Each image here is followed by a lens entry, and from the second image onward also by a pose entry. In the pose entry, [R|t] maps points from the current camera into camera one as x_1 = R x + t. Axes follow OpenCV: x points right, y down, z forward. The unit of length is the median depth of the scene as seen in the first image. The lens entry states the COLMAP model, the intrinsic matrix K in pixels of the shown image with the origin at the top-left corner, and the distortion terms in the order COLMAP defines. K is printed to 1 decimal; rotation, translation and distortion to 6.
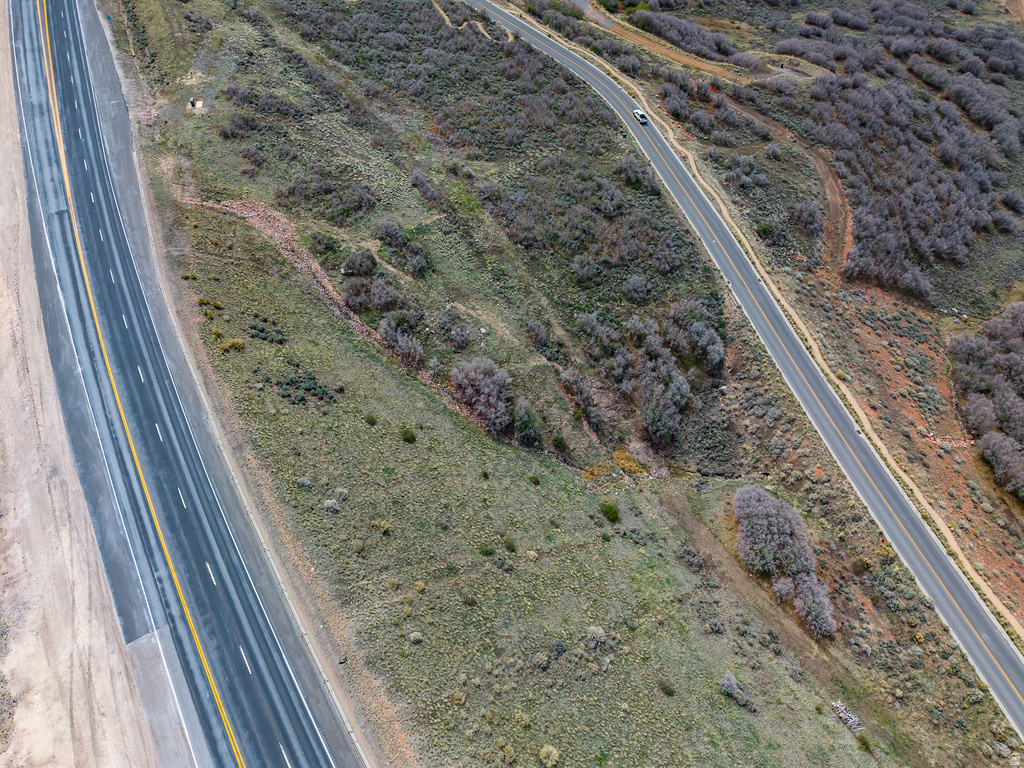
lens RADIAL K [[683.3, 0, 511.9], [0, 683.3, 386.4], [0, 0, 1]] dist [0.025257, -0.020138]
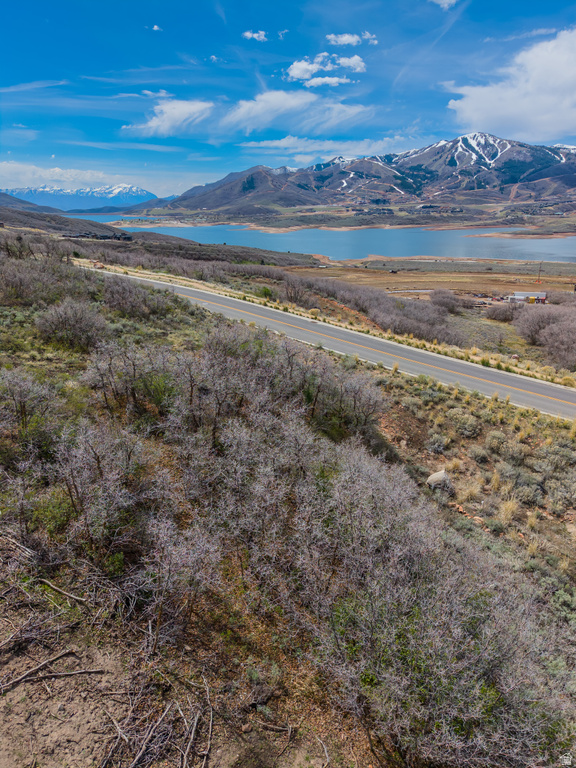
lens RADIAL K [[512.5, 0, 289.9], [0, 512.5, 383.9], [0, 0, 1]] dist [0.025257, -0.020138]
pose [[0.798440, -0.196765, 0.569015, 0.119788], [0.450500, 0.822239, -0.347811, 0.019205], [-0.399429, 0.534047, 0.745151, 0.823404]]
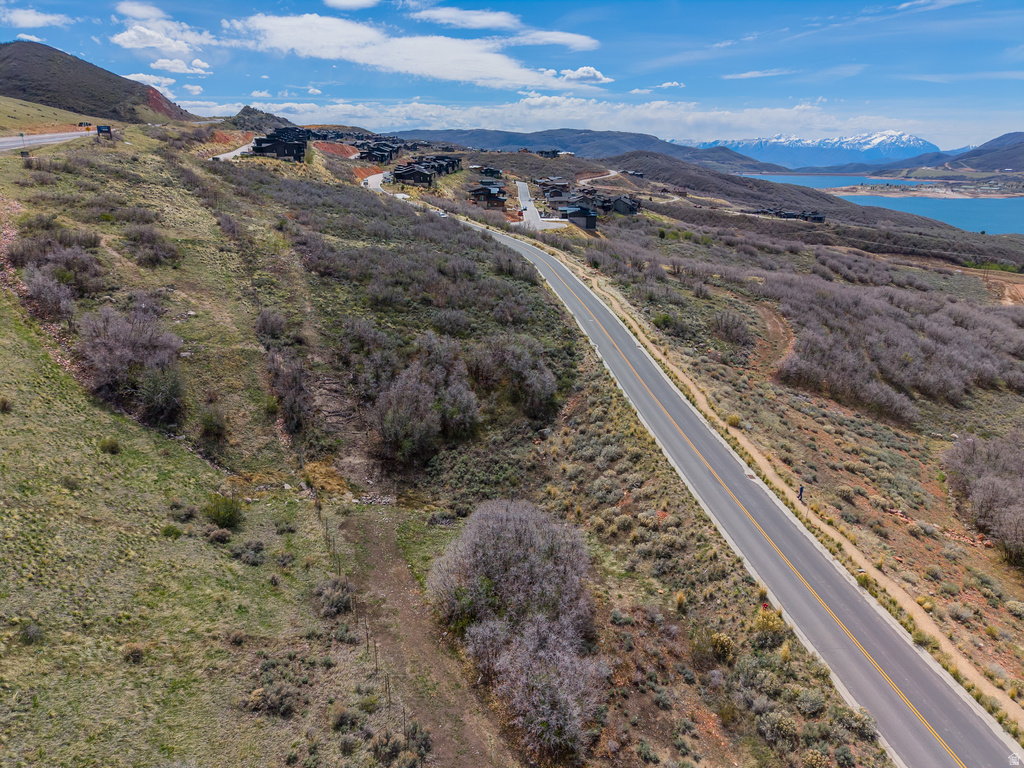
lens RADIAL K [[683.3, 0, 511.9], [0, 683.3, 386.4], [0, 0, 1]] dist [0.025257, -0.020138]
pose [[0.992258, 0.049694, -0.113814, 0.349399], [-0.100006, 0.863101, -0.495031, 0.283941], [0.073633, 0.502581, 0.861389, 0.436455]]
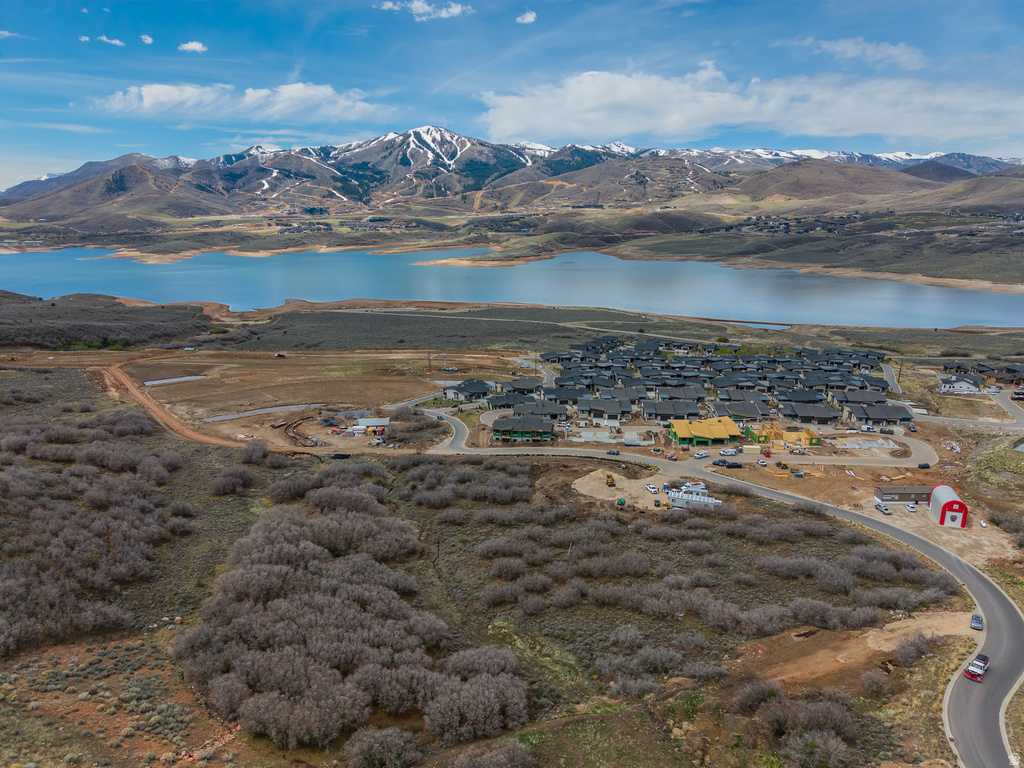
lens RADIAL K [[685.9, 0, 512.0], [0, 685.9, 384.0], [0, 0, 1]] dist [0.015624, -0.011093]
pose [[0.483850, -0.215717, 0.848148, 0.230733], [0.652553, 0.734711, -0.185403, 0.143429], [-0.583149, 0.643169, 0.496257, 0.161938]]
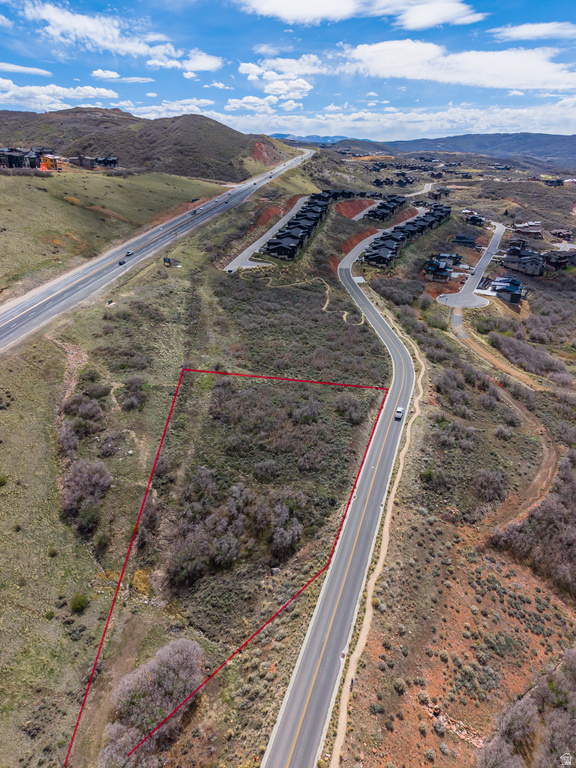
lens RADIAL K [[512.5, 0, 289.9], [0, 512.5, 383.9], [0, 0, 1]] dist [0.025257, -0.020138]
pose [[0.846896, 0.217071, -0.485436, 0.668659], [-0.398042, 0.864107, -0.308027, -0.009649], [0.352605, 0.454091, 0.818212, 0.197301]]
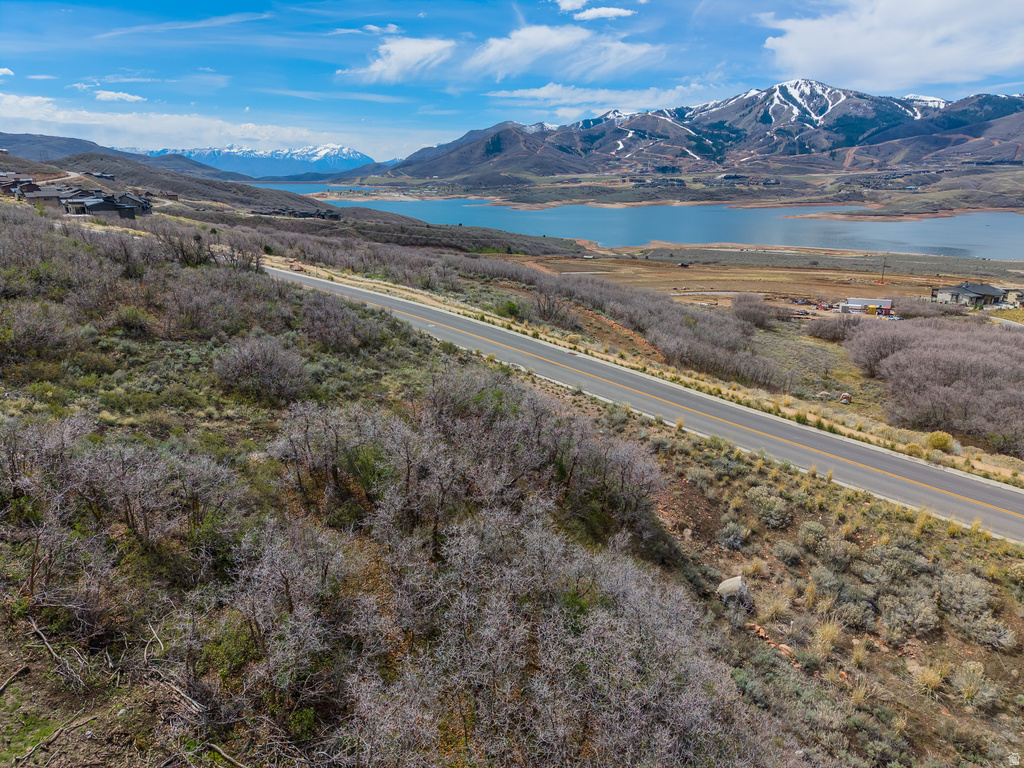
lens RADIAL K [[683.3, 0, 511.9], [0, 683.3, 386.4], [0, 0, 1]] dist [0.025257, -0.020138]
pose [[0.827208, -0.159991, 0.538637, 0.121231], [0.415010, 0.820214, -0.393720, 0.007589], [-0.378807, 0.549228, 0.744885, 0.809564]]
